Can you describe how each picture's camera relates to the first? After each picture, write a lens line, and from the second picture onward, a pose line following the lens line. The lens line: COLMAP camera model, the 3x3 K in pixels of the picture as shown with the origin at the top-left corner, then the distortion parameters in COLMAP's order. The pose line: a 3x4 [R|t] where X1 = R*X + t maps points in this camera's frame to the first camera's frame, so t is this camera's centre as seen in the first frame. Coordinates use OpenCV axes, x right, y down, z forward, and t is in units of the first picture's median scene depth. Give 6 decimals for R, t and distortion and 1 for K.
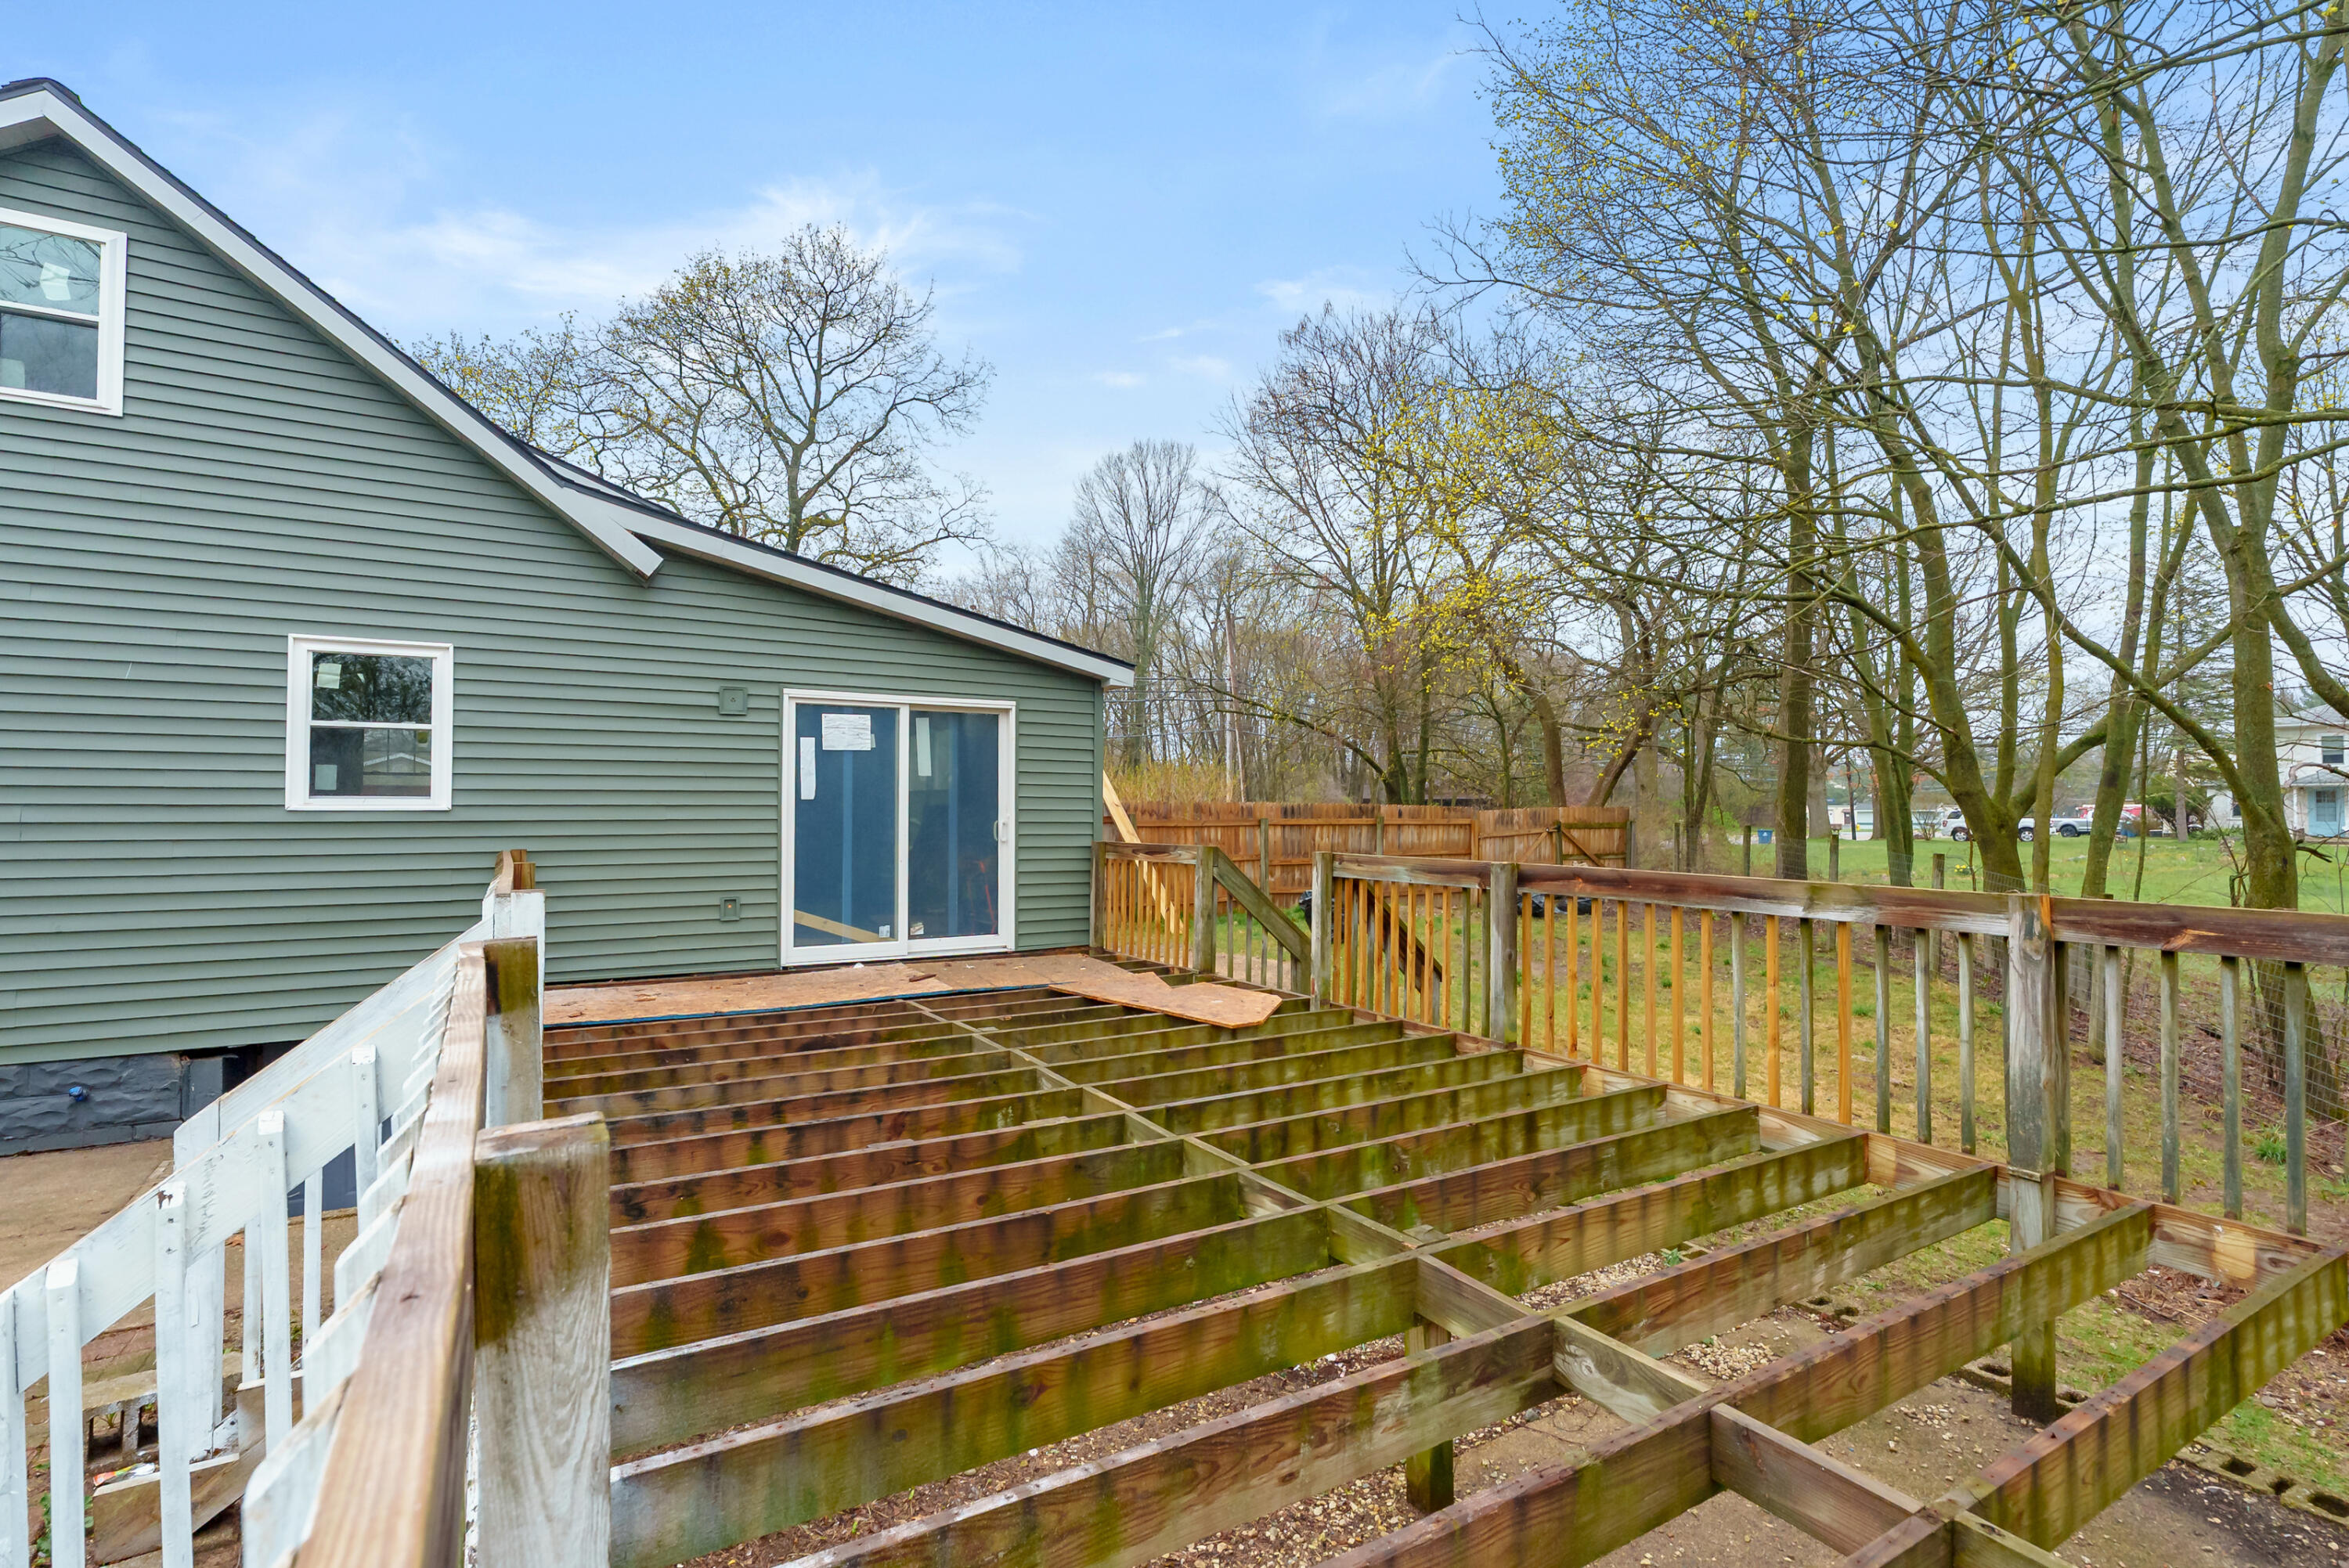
lens RADIAL K [[1091.8, 0, 1170.6], [0, 1091.8, 794.5], [0, 0, 1]] dist [0.004160, 0.003489]
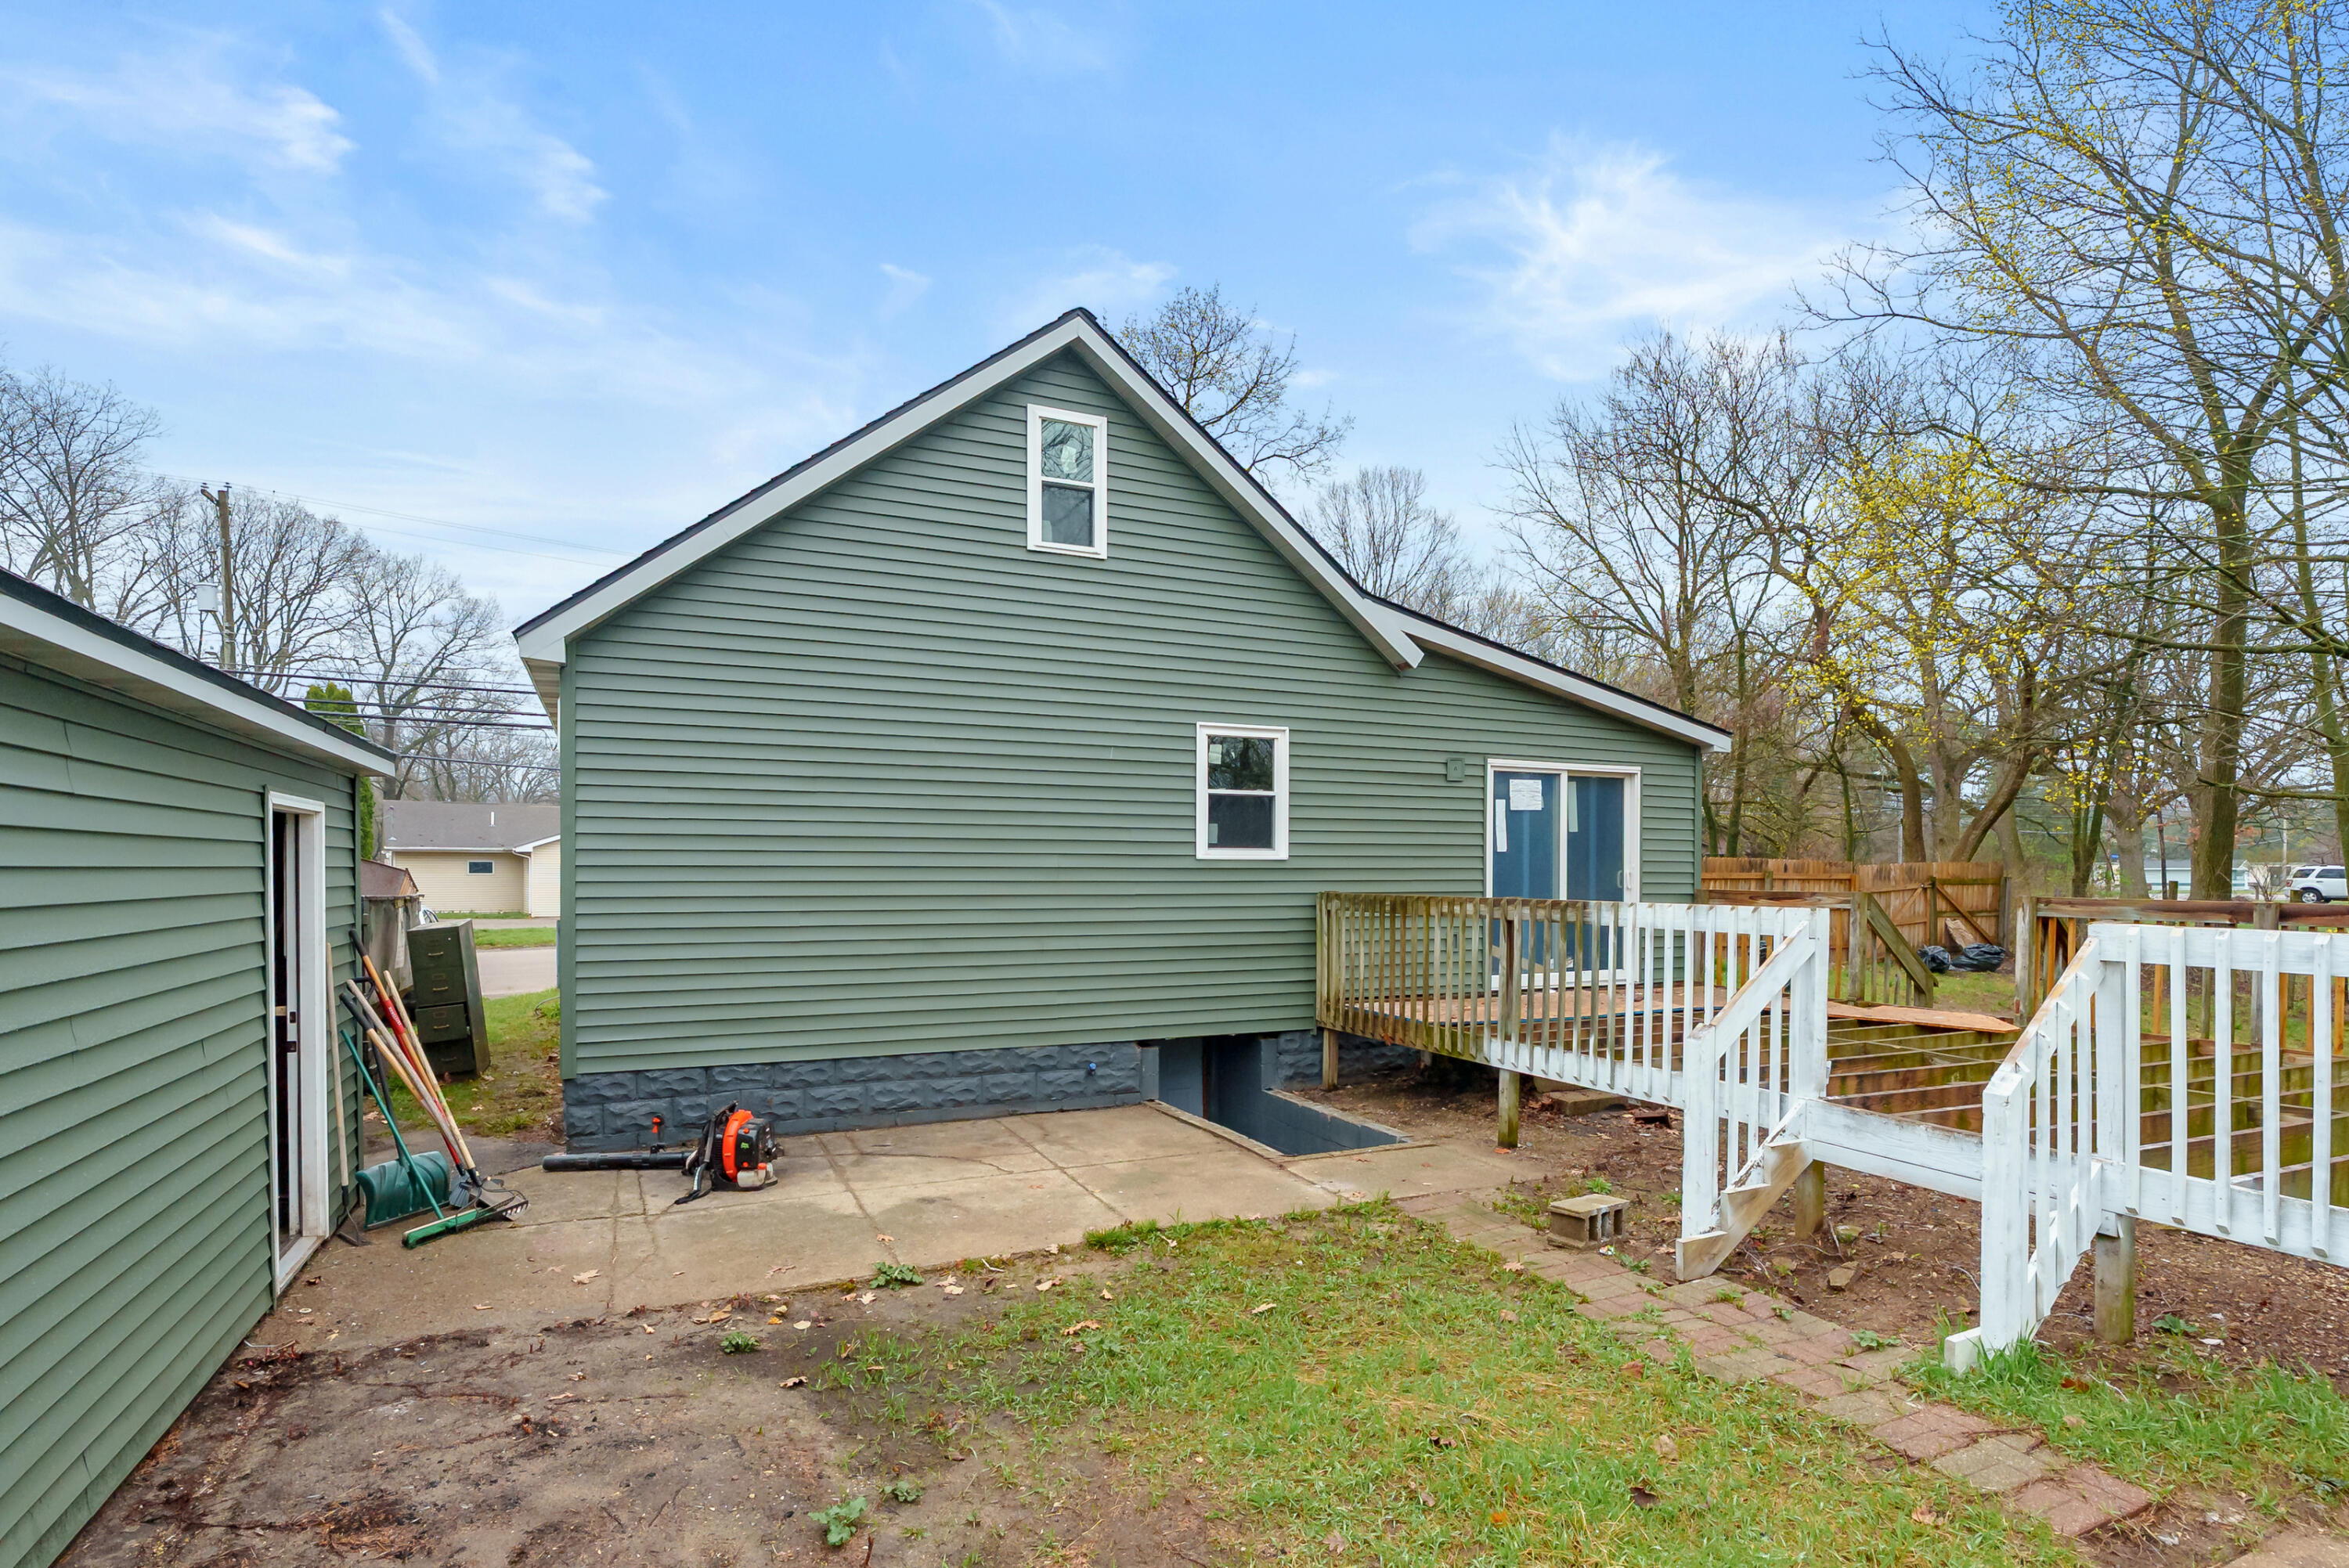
lens RADIAL K [[1188.3, 0, 1177.9], [0, 1188.3, 879.0], [0, 0, 1]] dist [0.001342, 0.000771]
pose [[0.994192, 0.008741, -0.107262, -0.536172], [-0.005571, 0.999540, 0.029817, -0.002882], [0.107473, -0.029046, 0.993784, -0.312850]]
